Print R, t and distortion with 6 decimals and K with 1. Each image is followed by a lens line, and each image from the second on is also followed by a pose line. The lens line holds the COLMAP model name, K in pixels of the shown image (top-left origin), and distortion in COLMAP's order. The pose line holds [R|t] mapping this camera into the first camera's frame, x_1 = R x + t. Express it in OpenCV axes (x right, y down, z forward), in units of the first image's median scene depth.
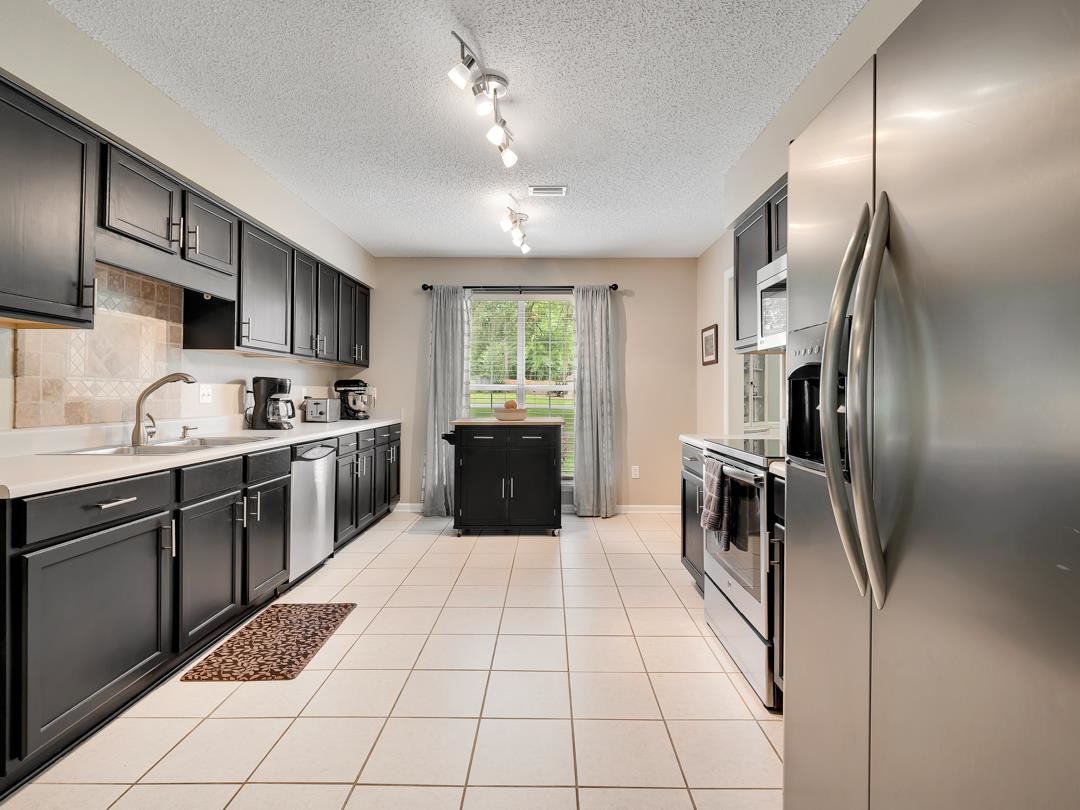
lens RADIAL K [[525.3, 0, 538.8], [0, 525.3, 395.7], [0, 0, 1]] dist [0.005249, -0.004653]
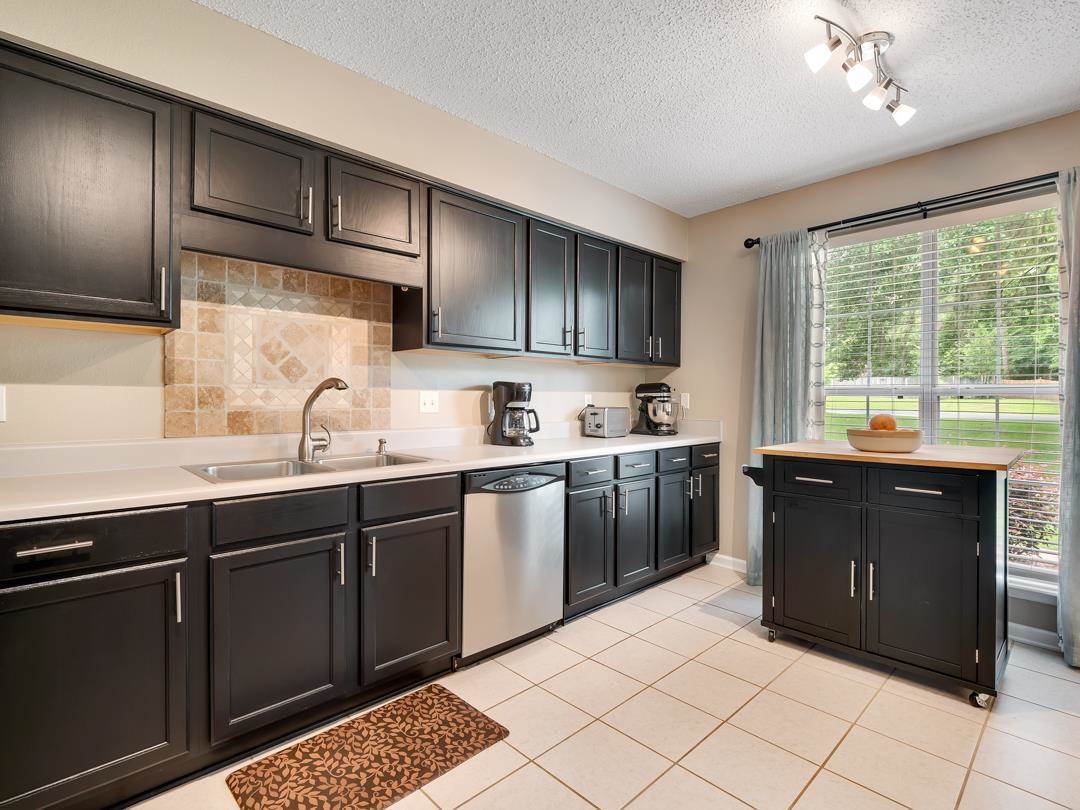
lens RADIAL K [[525.3, 0, 534.4], [0, 525.3, 403.2], [0, 0, 1]] dist [0.005249, -0.004653]
pose [[0.699618, 0.003857, -0.714506, 0.101931], [-0.002375, 0.999992, 0.003072, -0.003934], [0.714513, -0.000453, 0.699622, 0.456163]]
